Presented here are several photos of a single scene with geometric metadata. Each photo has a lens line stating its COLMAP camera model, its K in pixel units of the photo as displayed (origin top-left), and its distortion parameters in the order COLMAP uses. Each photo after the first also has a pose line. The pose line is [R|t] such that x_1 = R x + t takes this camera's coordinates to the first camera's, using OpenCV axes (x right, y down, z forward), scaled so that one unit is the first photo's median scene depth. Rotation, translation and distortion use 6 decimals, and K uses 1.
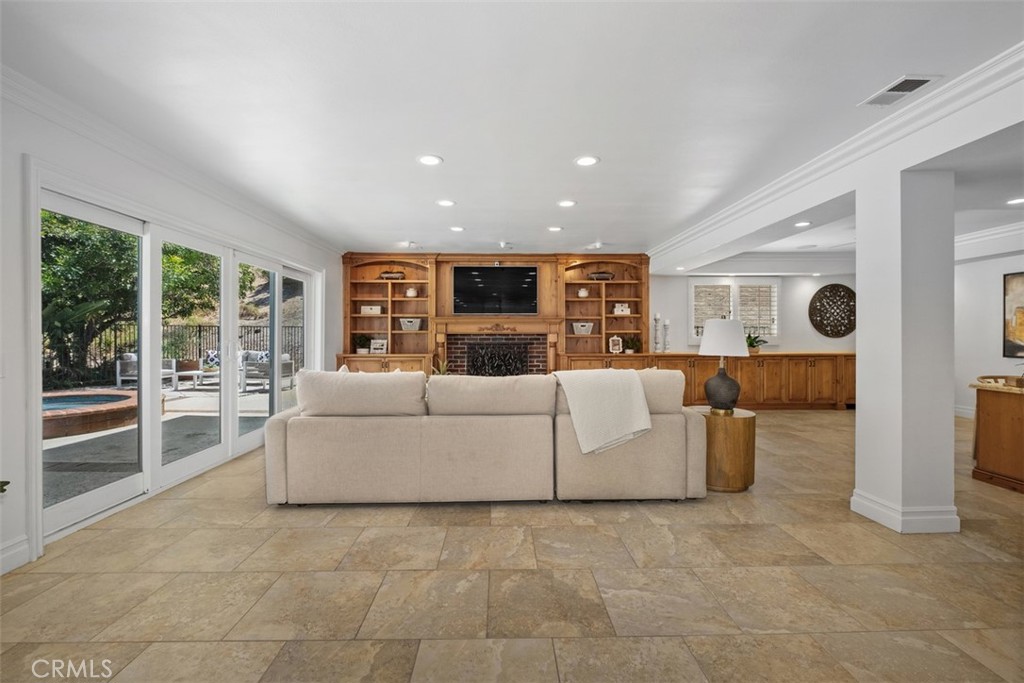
lens RADIAL K [[449.8, 0, 511.4], [0, 449.8, 335.7], [0, 0, 1]] dist [0.001973, -0.003287]
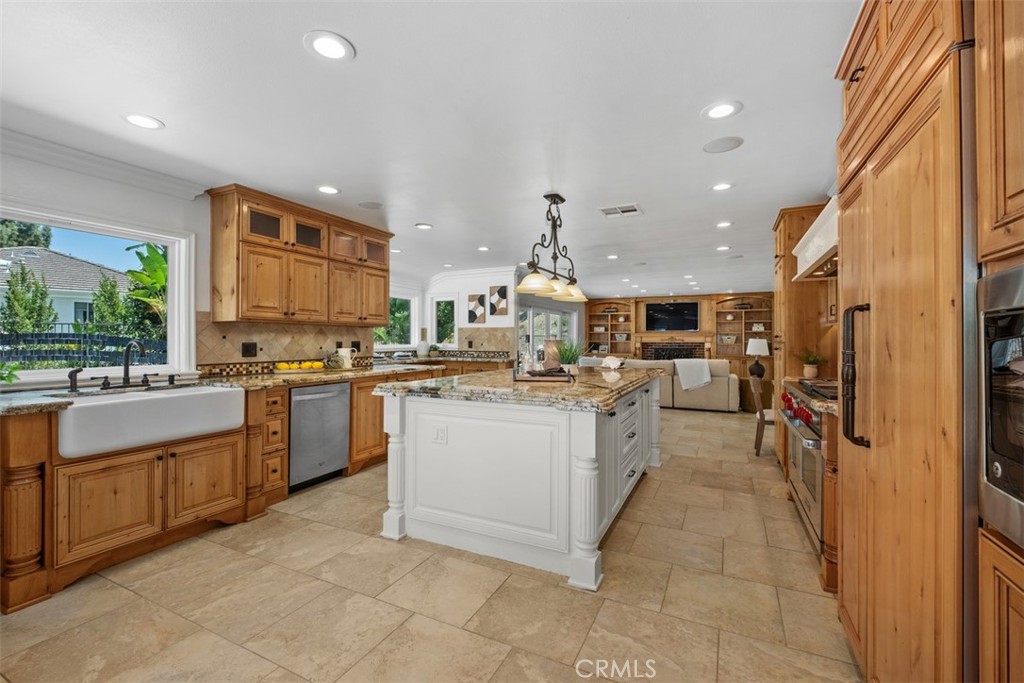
lens RADIAL K [[449.8, 0, 508.5], [0, 449.8, 339.2], [0, 0, 1]] dist [0.001973, -0.003287]
pose [[0.889688, 0.002308, -0.456563, 0.193495], [-0.002566, 0.999997, 0.000055, -0.016107], [0.456562, 0.001123, 0.889691, -0.790794]]
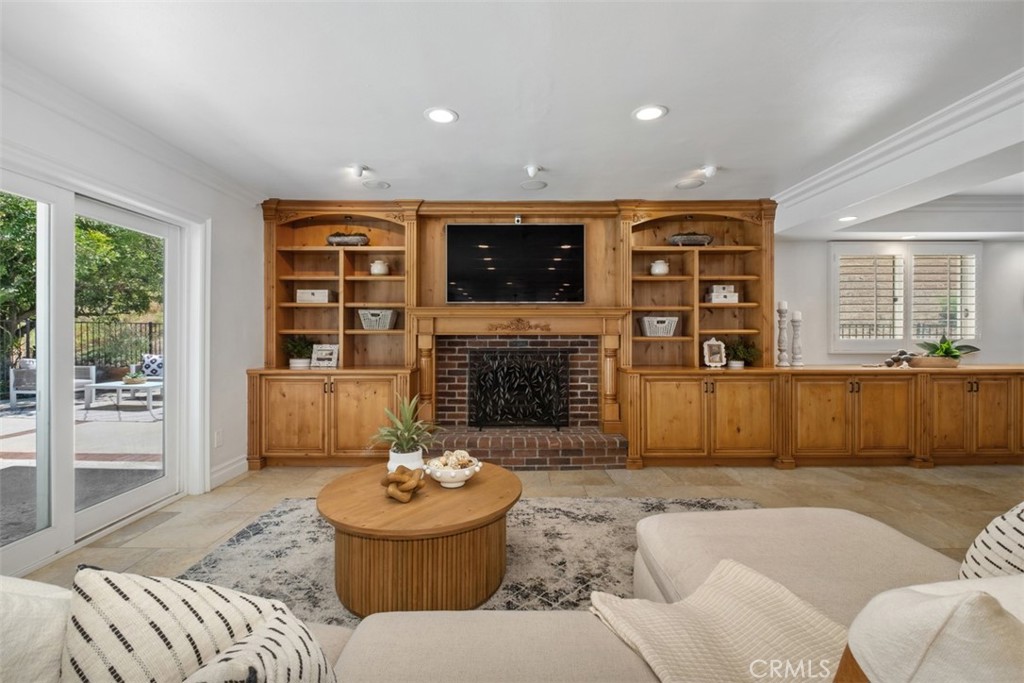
lens RADIAL K [[449.8, 0, 509.7], [0, 449.8, 335.3], [0, 0, 1]] dist [0.001973, -0.003287]
pose [[0.999520, 0.000515, -0.030984, -0.024779], [-0.000359, 0.999987, 0.005050, -0.006757], [0.030986, -0.005037, 0.999507, 0.391101]]
